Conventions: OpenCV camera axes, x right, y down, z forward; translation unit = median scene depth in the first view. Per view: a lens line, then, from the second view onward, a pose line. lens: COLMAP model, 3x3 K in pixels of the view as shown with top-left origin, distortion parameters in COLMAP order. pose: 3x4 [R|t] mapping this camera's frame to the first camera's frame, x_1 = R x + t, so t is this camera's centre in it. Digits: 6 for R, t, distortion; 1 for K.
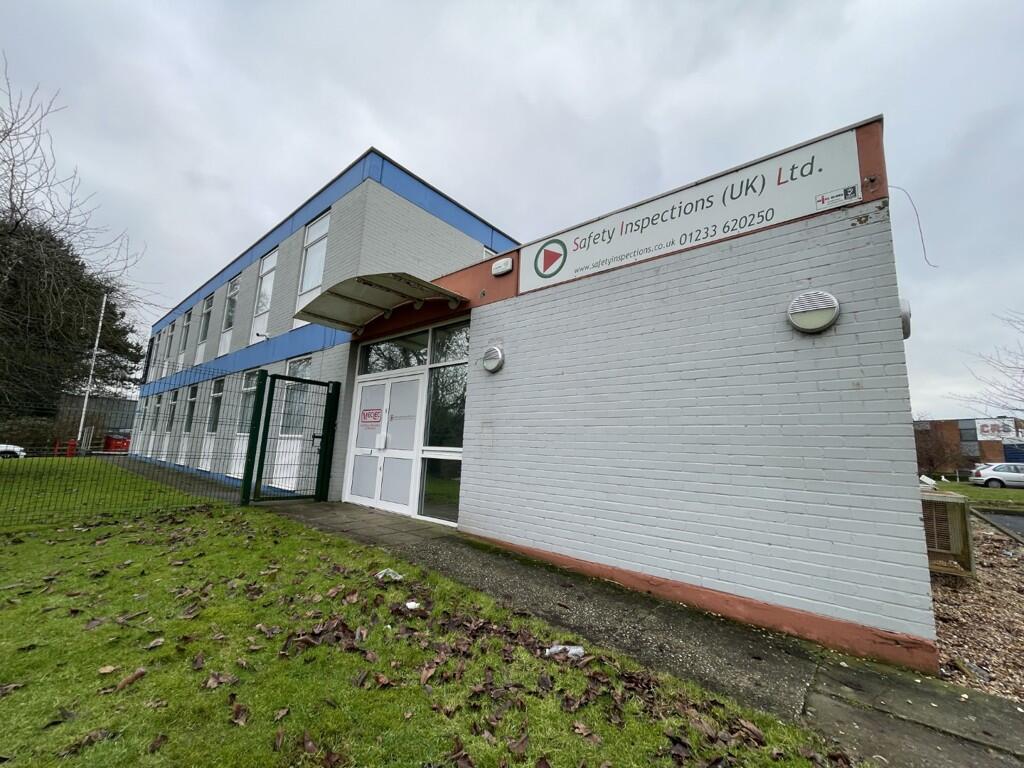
lens RADIAL K [[416.3, 0, 513.0], [0, 416.3, 389.1], [0, 0, 1]] dist [0.000343, -0.000184]
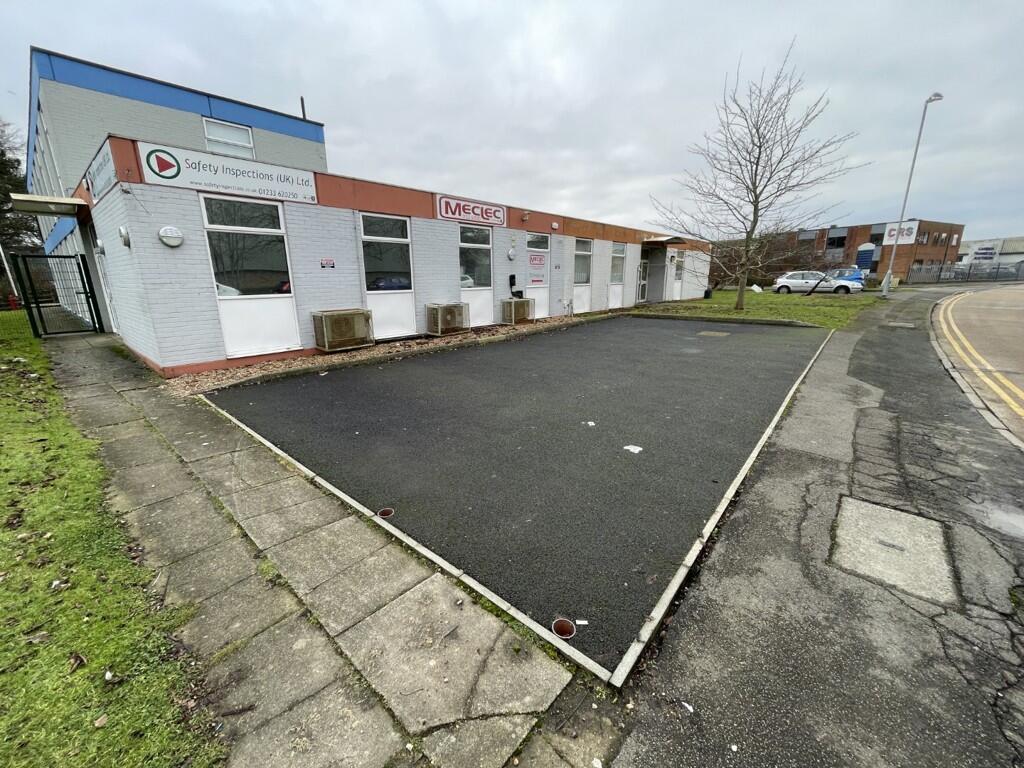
lens RADIAL K [[410.3, 0, 512.0], [0, 410.3, 384.0], [0, 0, 1]] dist [-0.002182, -0.000651]
pose [[0.998433, -0.047021, -0.030333, 2.264444], [0.055263, 0.913663, 0.402698, -0.216110], [0.008779, -0.403744, 0.914830, -0.953644]]
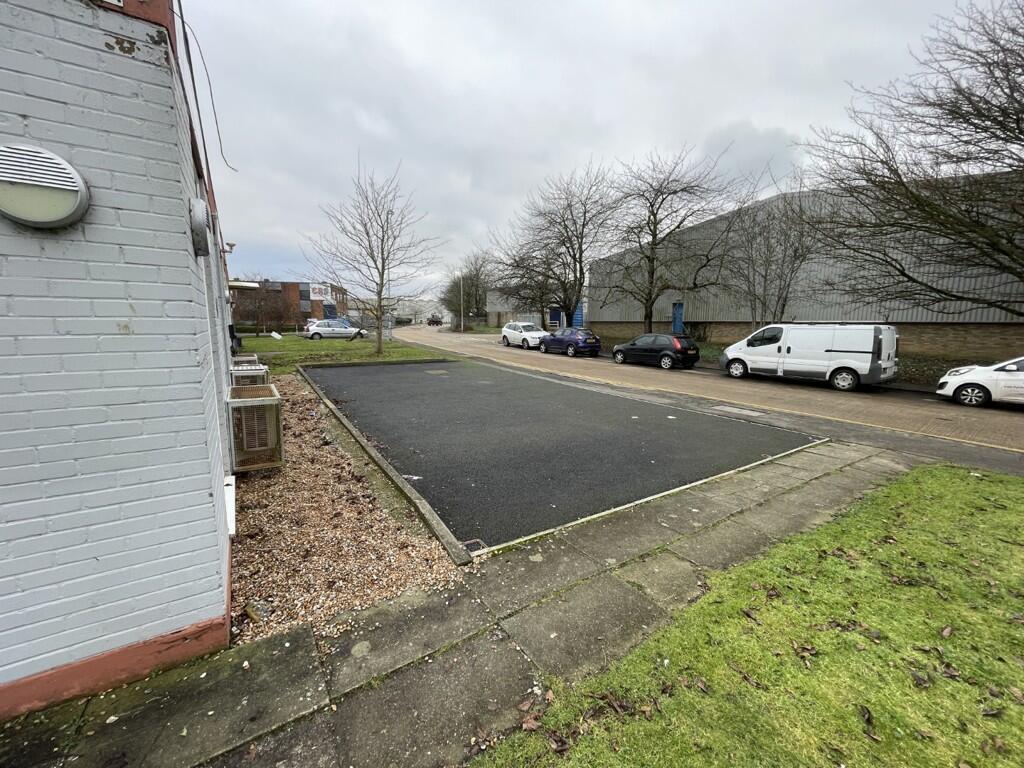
lens RADIAL K [[410.3, 0, 512.0], [0, 410.3, 384.0], [0, 0, 1]] dist [-0.002182, -0.000651]
pose [[0.287527, -0.181160, 0.940484, 0.349872], [-0.151832, 0.960911, 0.231513, -0.155336], [-0.945661, -0.209361, 0.248782, 0.223094]]
